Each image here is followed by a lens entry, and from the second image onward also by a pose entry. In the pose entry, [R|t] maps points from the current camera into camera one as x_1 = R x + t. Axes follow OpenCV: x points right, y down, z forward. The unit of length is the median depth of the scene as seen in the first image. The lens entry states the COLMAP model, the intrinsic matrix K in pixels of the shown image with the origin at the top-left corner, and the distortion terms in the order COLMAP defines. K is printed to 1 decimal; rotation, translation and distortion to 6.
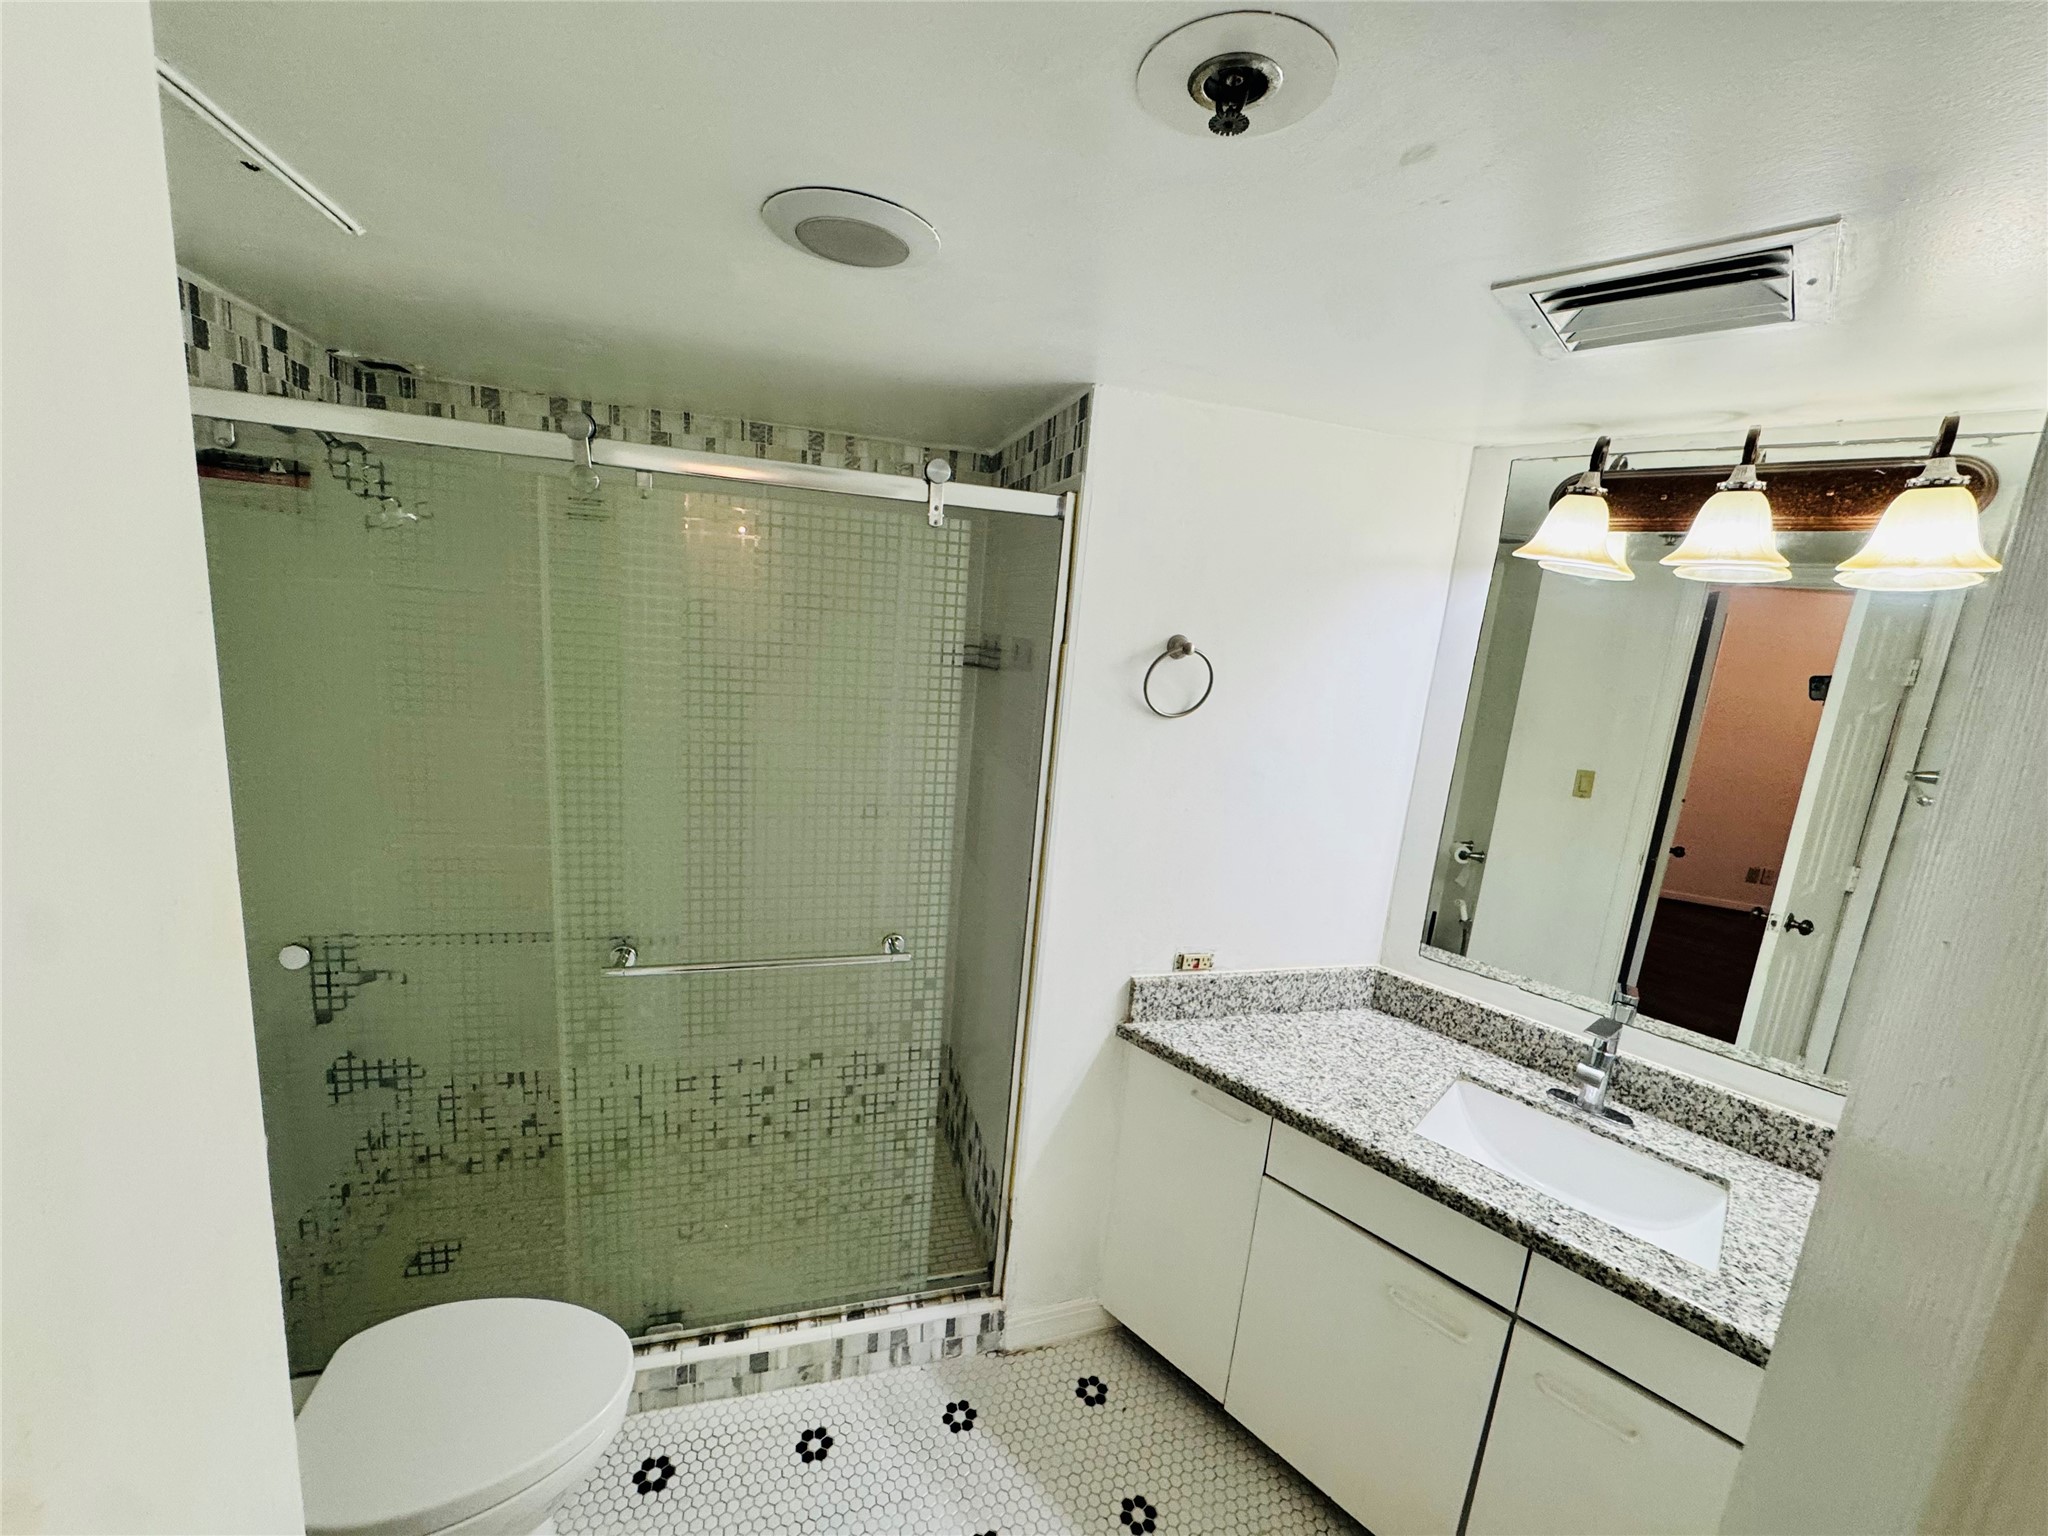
lens RADIAL K [[822.6, 0, 1022.3], [0, 822.6, 769.9], [0, 0, 1]] dist [0.000843, 0.000140]
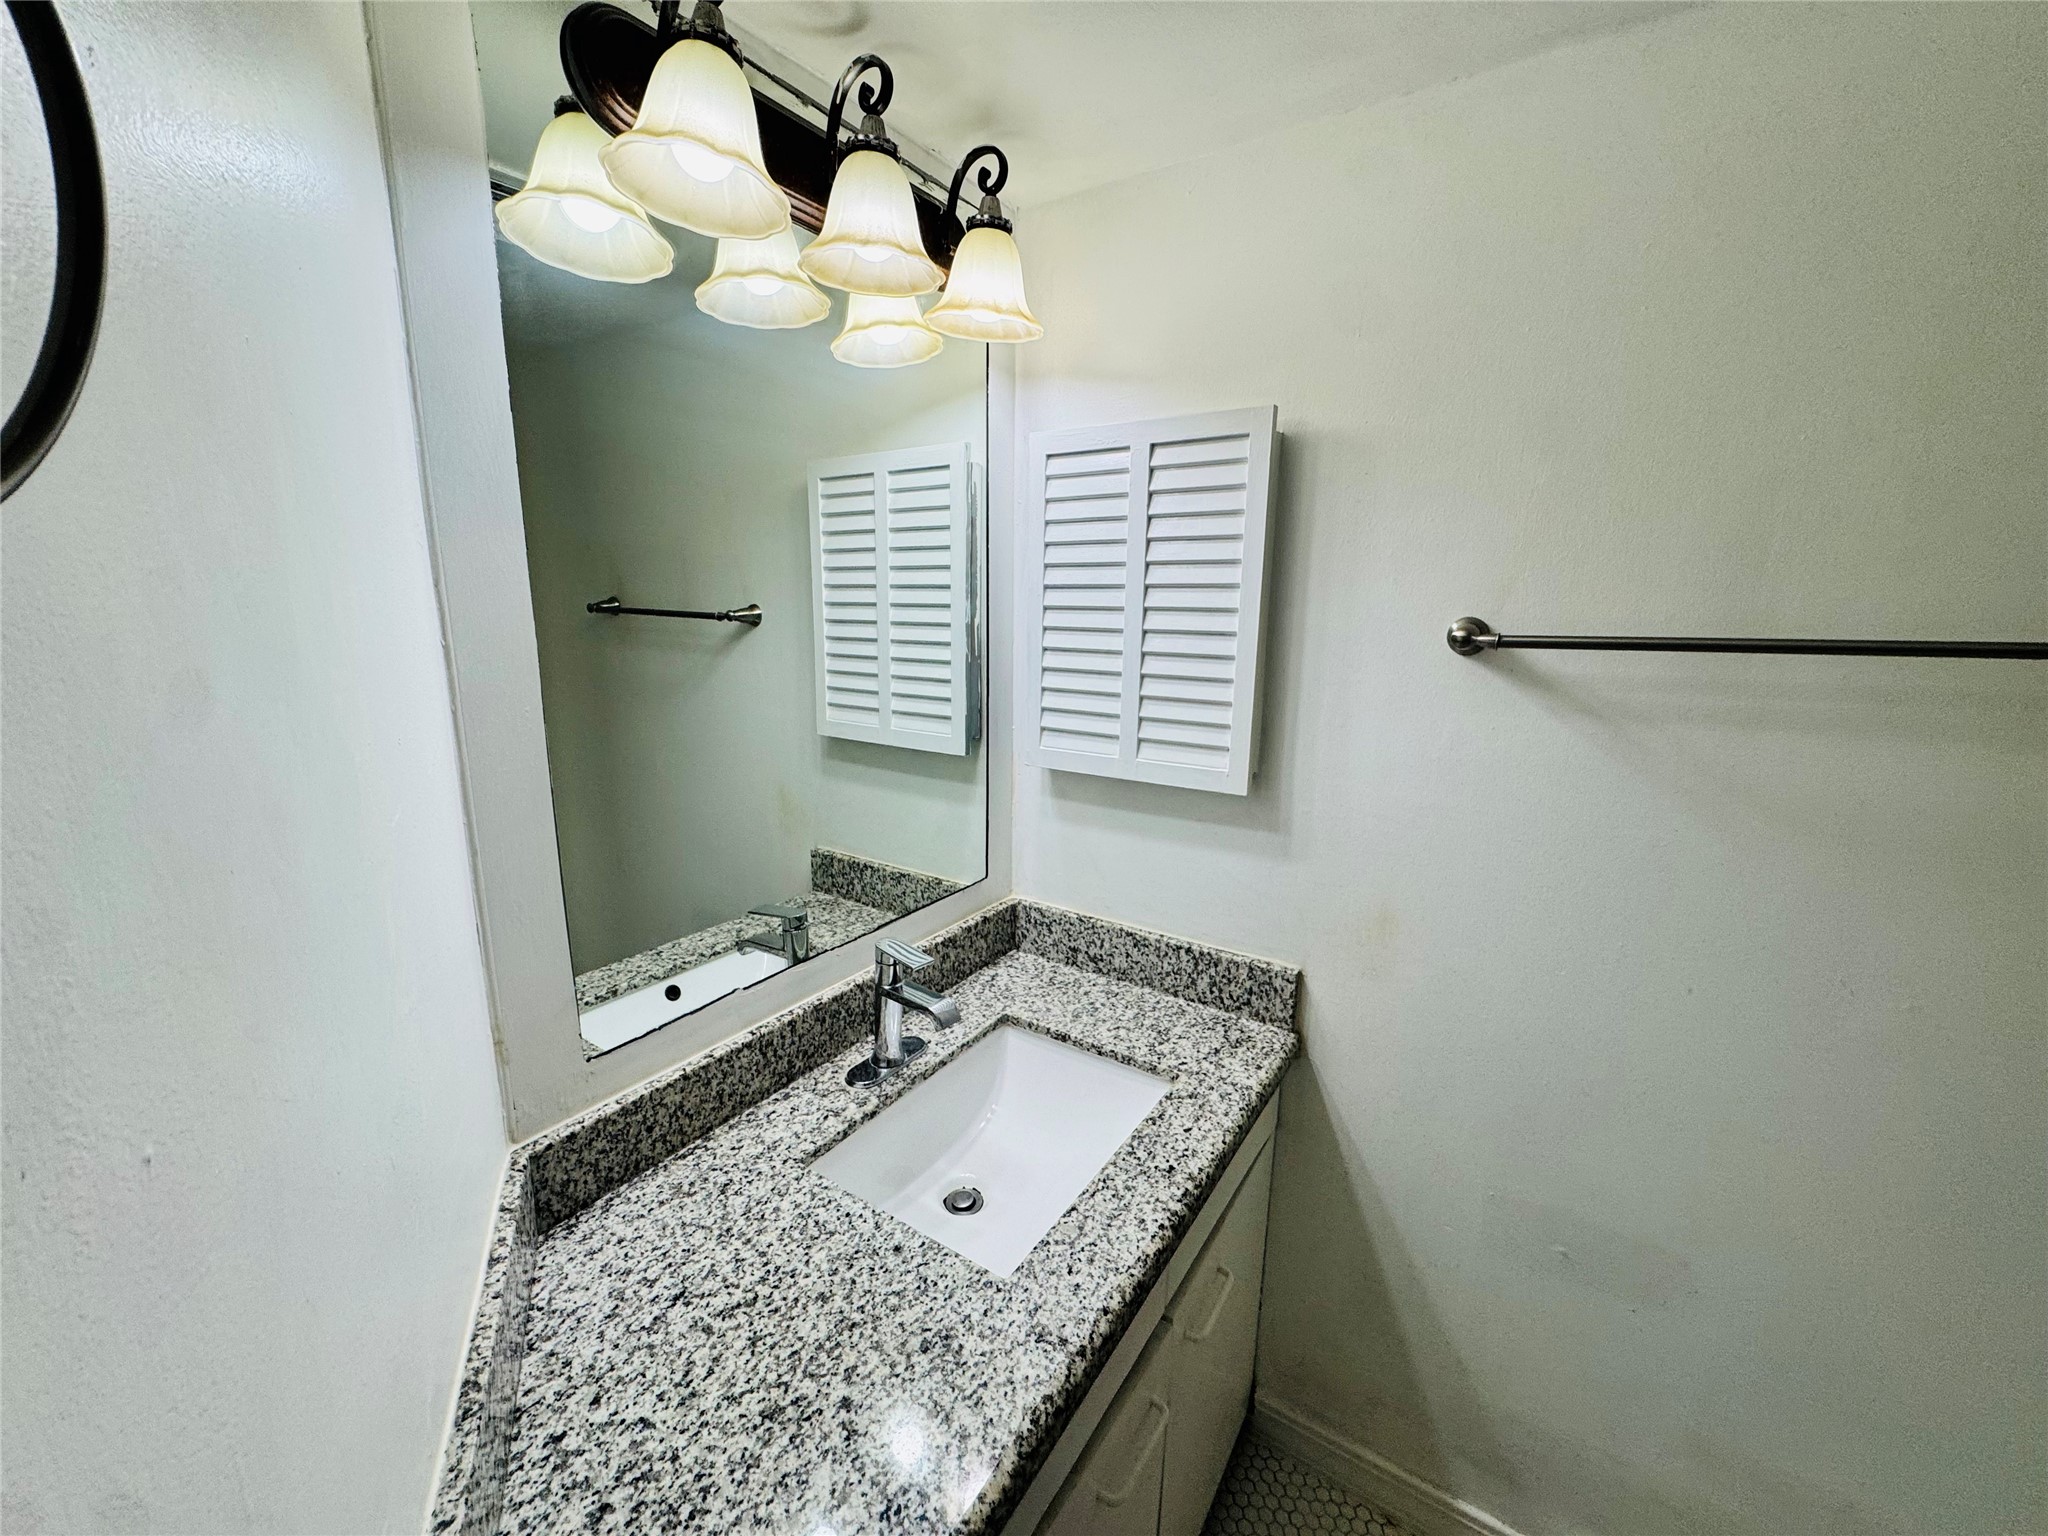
lens RADIAL K [[822.6, 0, 1020.8], [0, 822.6, 766.4], [0, 0, 1]] dist [0.000843, 0.000140]
pose [[-0.174575, -0.282761, 0.943170, 0.040236], [0.162791, 0.936409, 0.310865, -0.044524], [-0.971094, 0.207809, -0.117443, 0.831482]]
